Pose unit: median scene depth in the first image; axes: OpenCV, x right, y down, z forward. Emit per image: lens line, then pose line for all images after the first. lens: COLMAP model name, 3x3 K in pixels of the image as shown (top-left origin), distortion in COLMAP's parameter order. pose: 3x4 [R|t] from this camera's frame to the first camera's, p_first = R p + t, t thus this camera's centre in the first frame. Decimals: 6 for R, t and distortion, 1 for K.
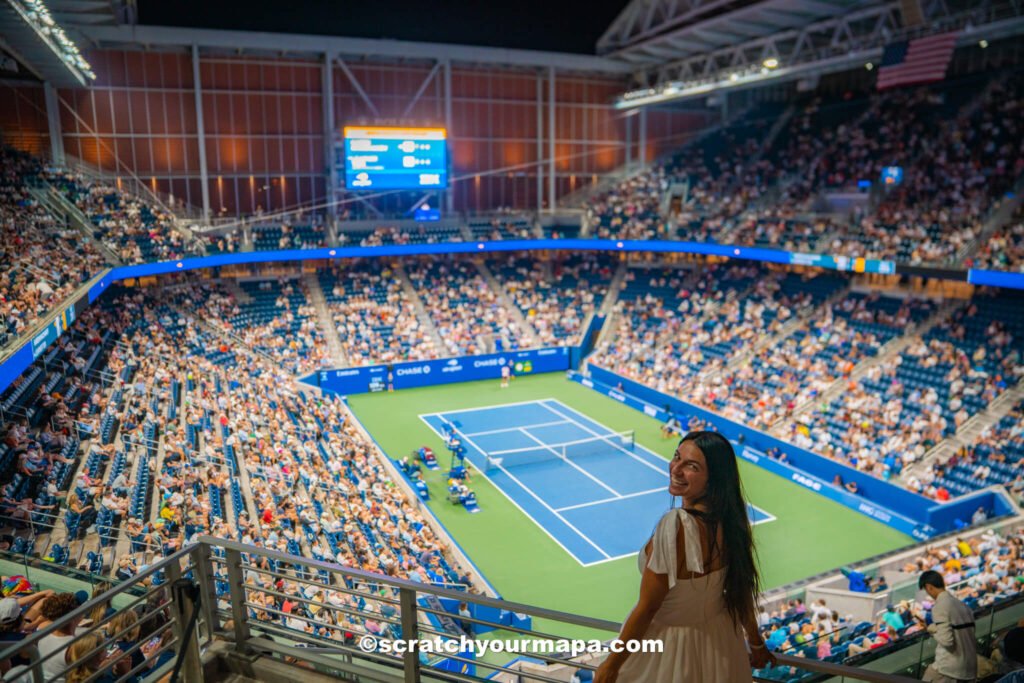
lens RADIAL K [[718.9, 0, 500.0], [0, 718.9, 336.6], [0, 0, 1]] dist [-0.129060, 0.108466]
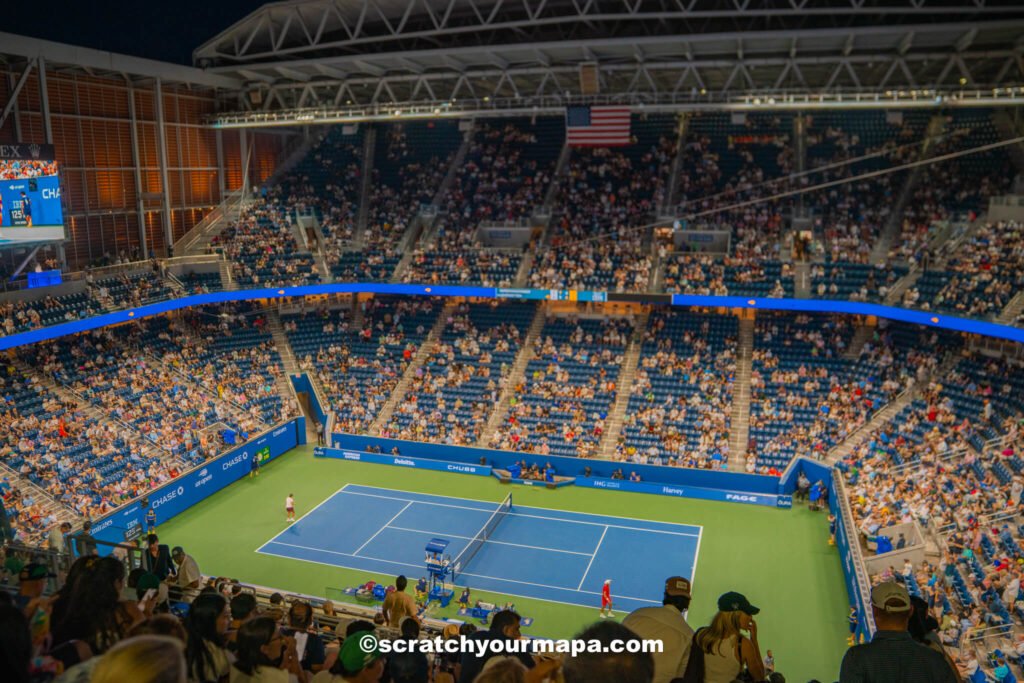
lens RADIAL K [[777.3, 0, 511.3], [0, 777.3, 356.5], [0, 0, 1]] dist [-0.130220, 0.118662]
pose [[0.663817, -0.162533, 0.730021, -0.408627], [0.146454, 0.985452, 0.086230, -0.106045], [-0.733415, 0.049673, 0.677963, 0.177723]]
